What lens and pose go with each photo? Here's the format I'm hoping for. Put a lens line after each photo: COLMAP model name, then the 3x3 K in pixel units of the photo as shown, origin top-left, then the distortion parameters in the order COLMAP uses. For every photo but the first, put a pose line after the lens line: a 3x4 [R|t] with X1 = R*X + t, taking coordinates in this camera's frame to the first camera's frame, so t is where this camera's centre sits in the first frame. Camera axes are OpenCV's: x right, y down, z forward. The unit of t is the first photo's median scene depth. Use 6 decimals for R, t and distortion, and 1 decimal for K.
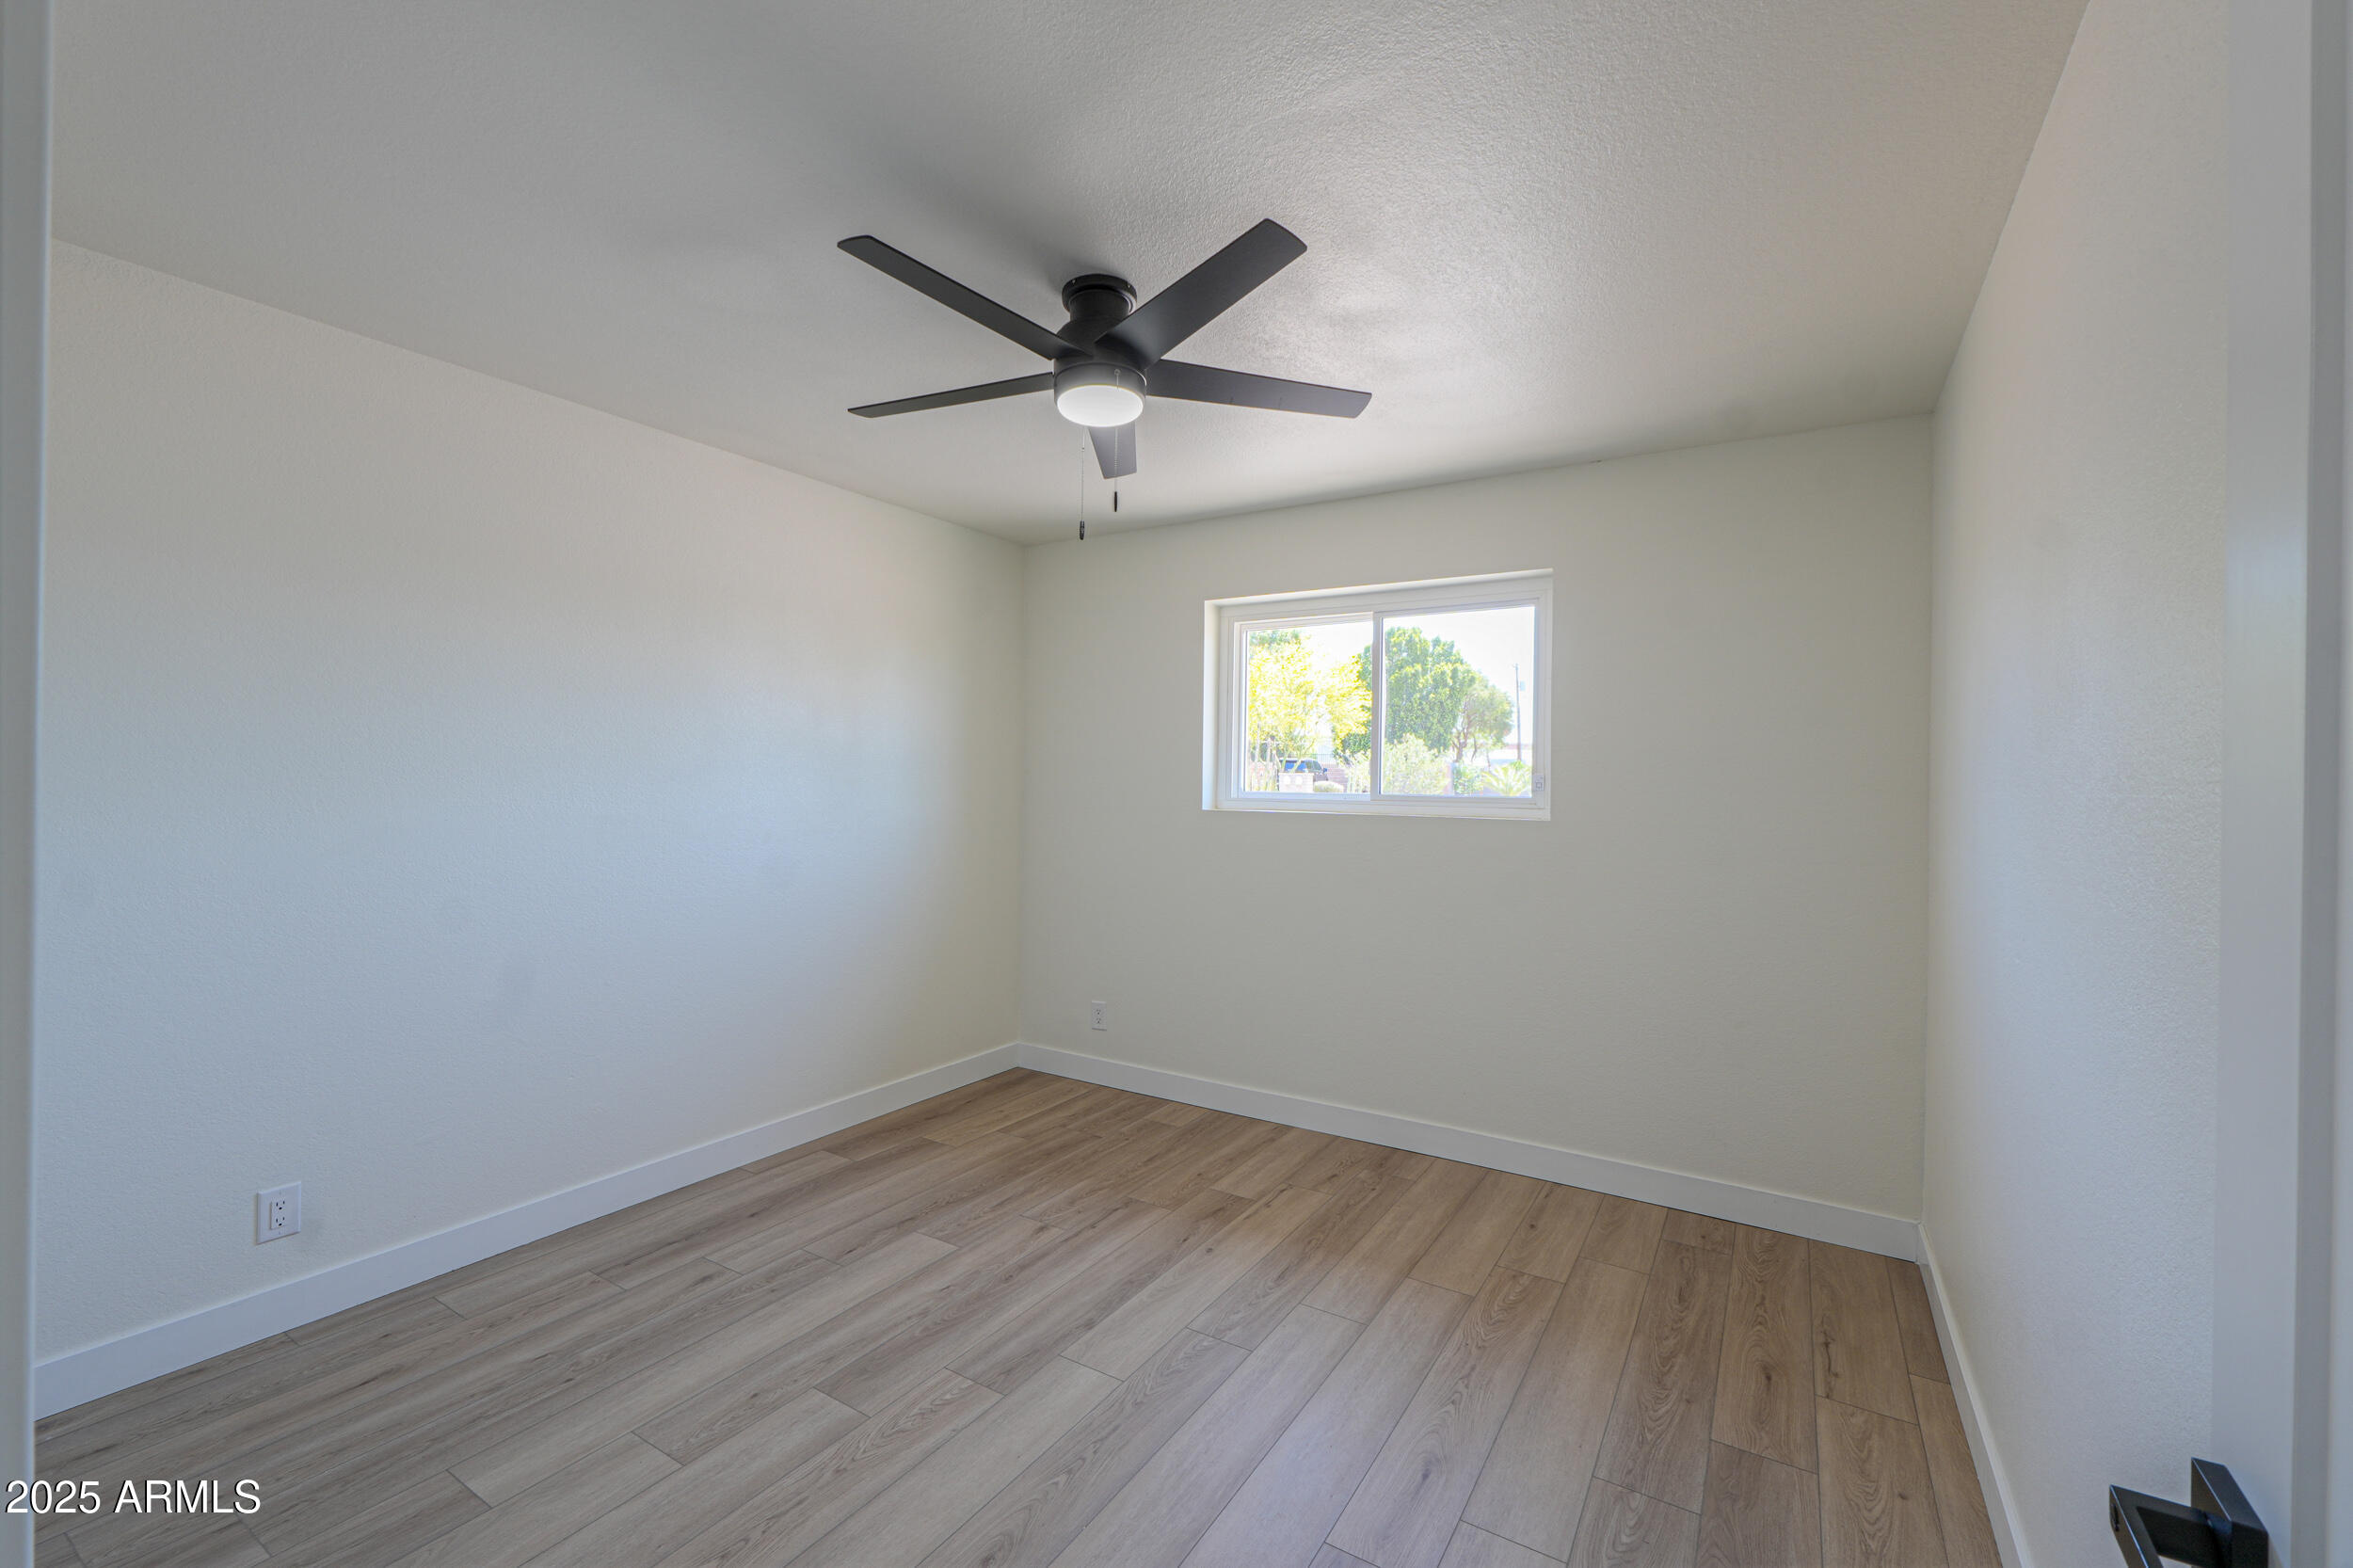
lens RADIAL K [[950.0, 0, 1178.4], [0, 950.0, 792.1], [0, 0, 1]] dist [0.001270, 0.000154]
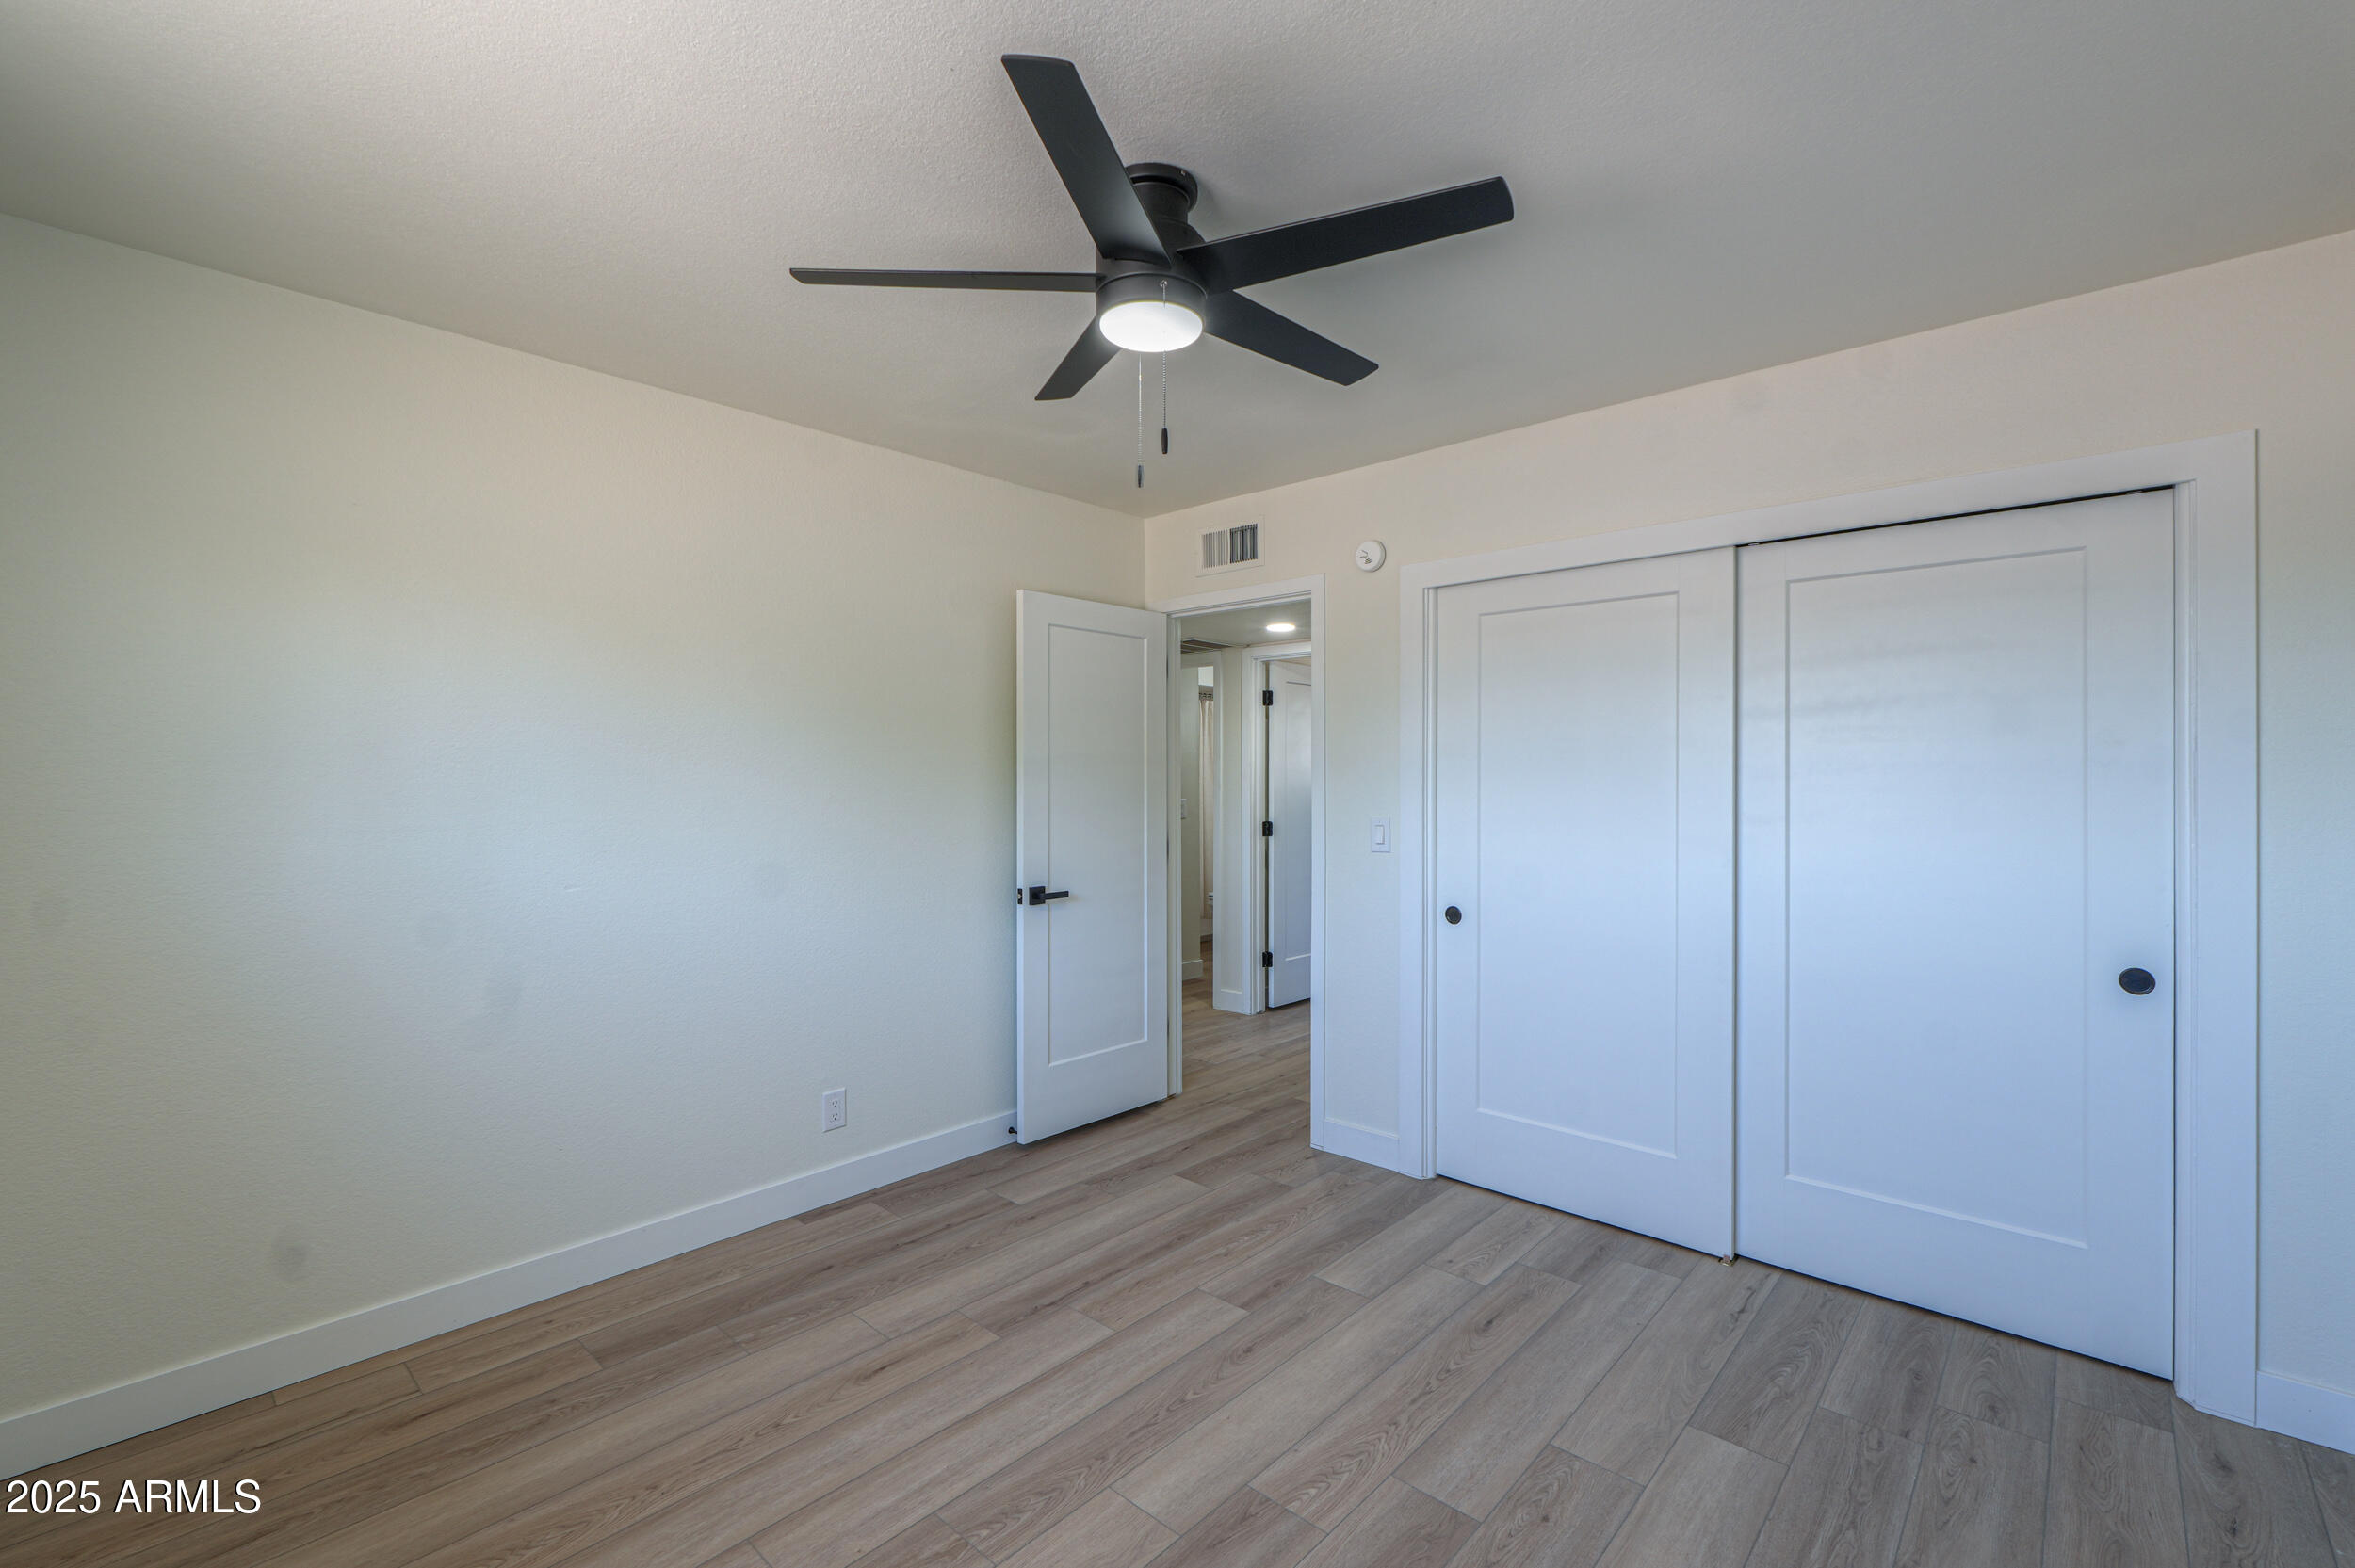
lens RADIAL K [[1004.1, 0, 1167.3], [0, 1004.1, 777.1], [0, 0, 1]] dist [-0.001531, -0.000212]
pose [[-0.979683, -0.011226, 0.200236, -0.292318], [-0.010484, 0.999934, 0.004765, -0.015719], [-0.200276, 0.002569, -0.979736, 1.942709]]
